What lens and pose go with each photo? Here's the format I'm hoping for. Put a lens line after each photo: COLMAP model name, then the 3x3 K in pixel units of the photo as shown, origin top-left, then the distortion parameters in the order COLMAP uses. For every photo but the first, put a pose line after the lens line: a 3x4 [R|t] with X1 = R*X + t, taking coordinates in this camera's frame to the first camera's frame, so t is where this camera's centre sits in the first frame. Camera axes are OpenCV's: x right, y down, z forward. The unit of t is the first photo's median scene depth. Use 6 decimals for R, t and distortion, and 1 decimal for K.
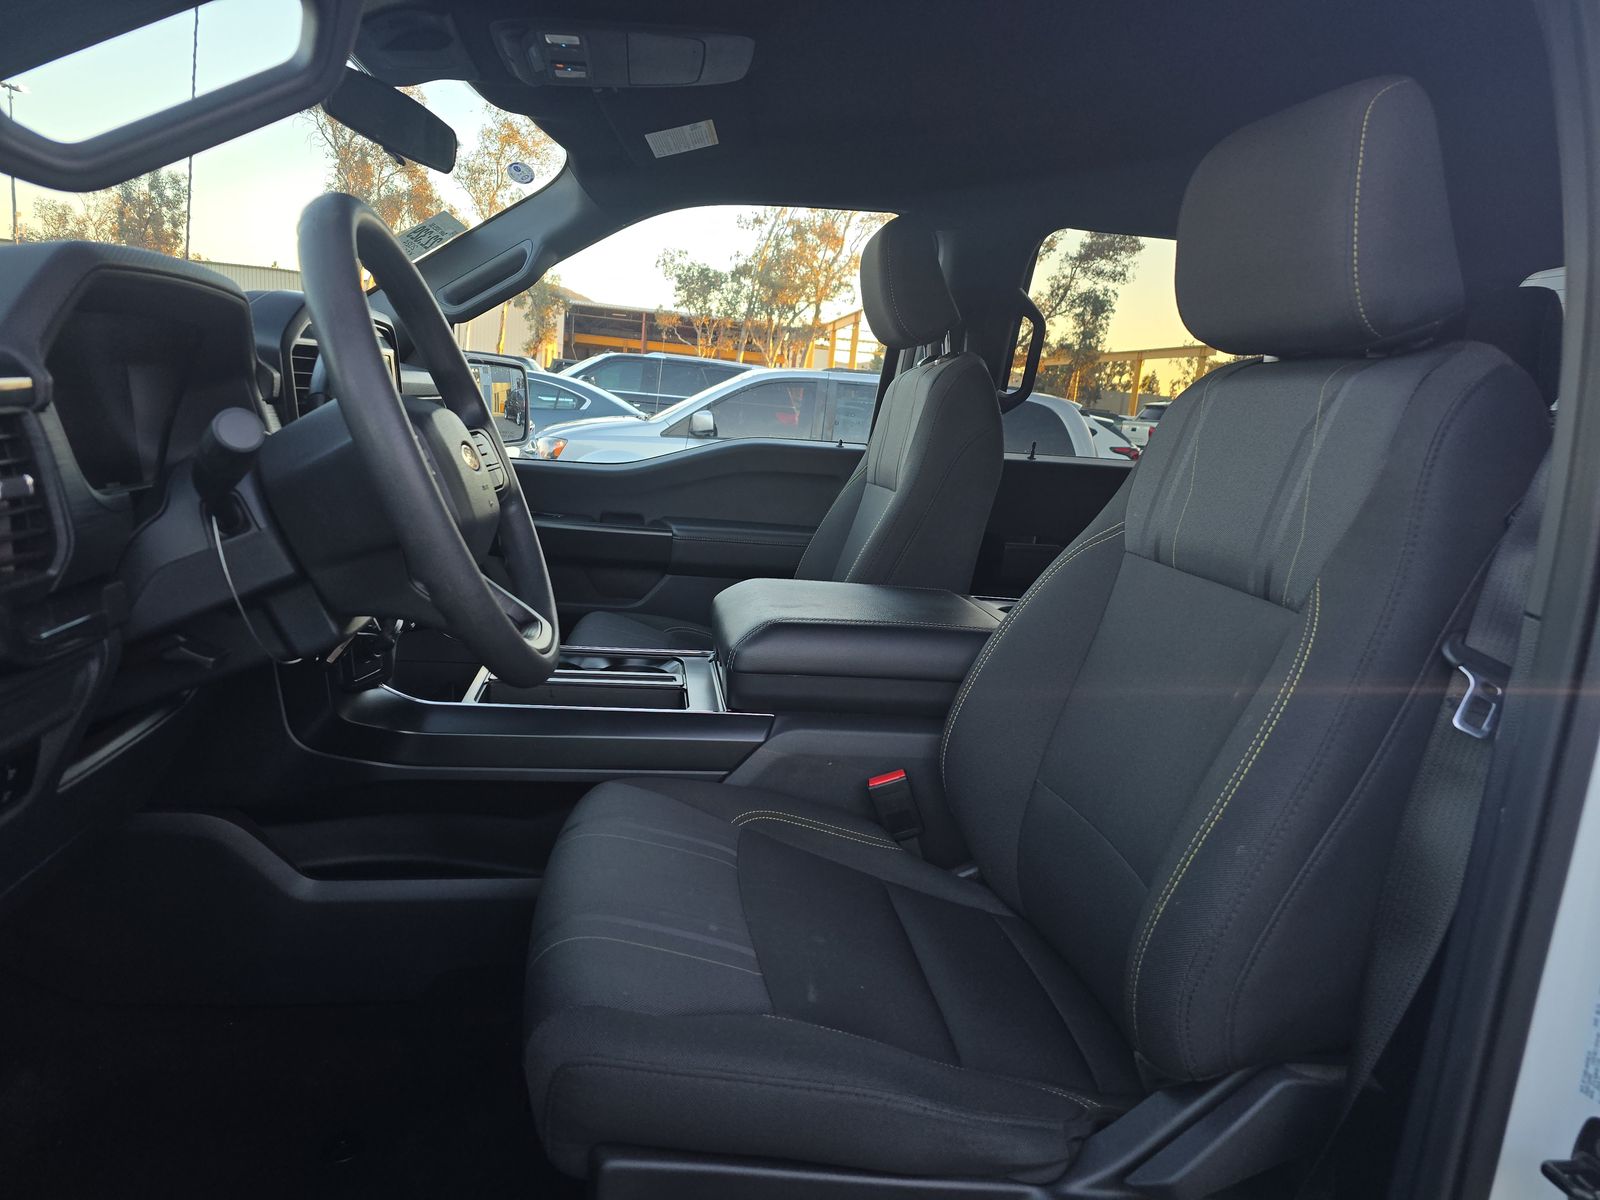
lens RADIAL K [[1070.5, 0, 806.2], [0, 1070.5, 603.2], [0, 0, 1]] dist [0.045573, -0.037241]
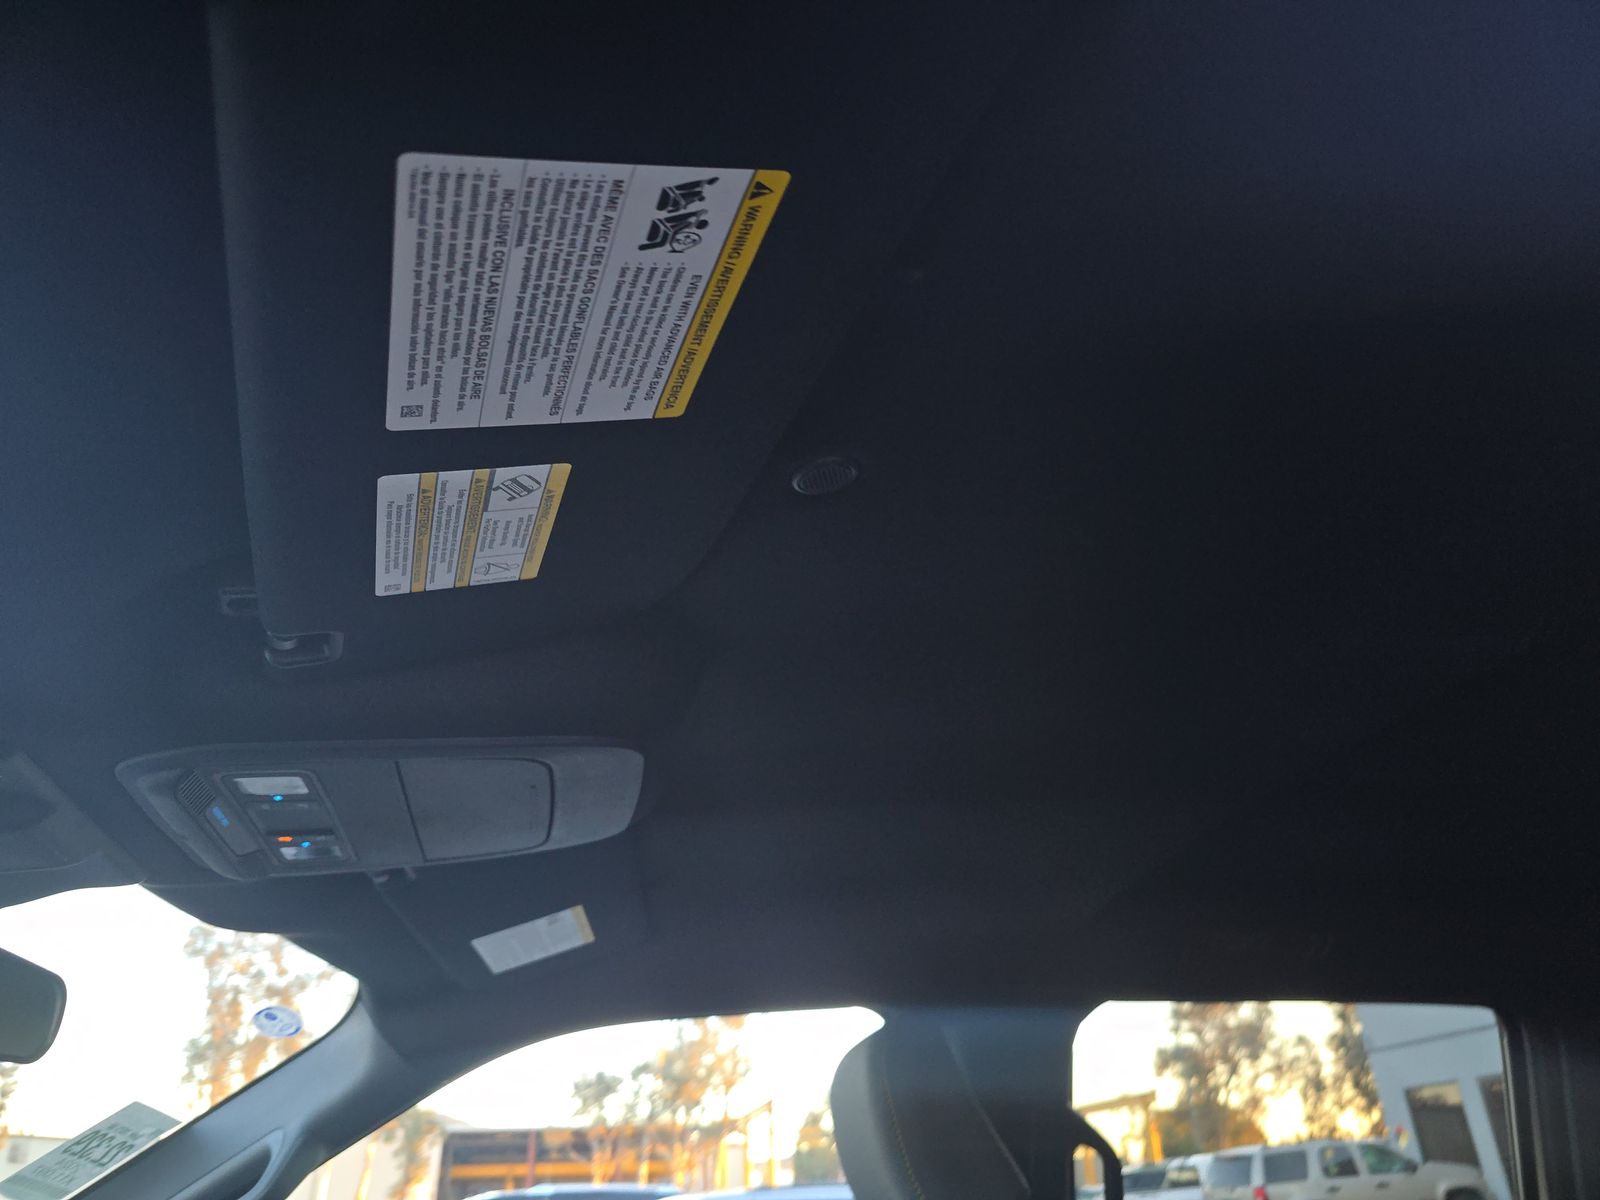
lens RADIAL K [[1070.5, 0, 806.2], [0, 1070.5, 603.2], [0, 0, 1]] dist [0.045573, -0.037241]
pose [[0.990418, -0.071069, 0.118411, -0.015627], [0.130305, 0.764920, -0.630807, -0.139246], [-0.045744, 0.640192, 0.766852, 0.327615]]
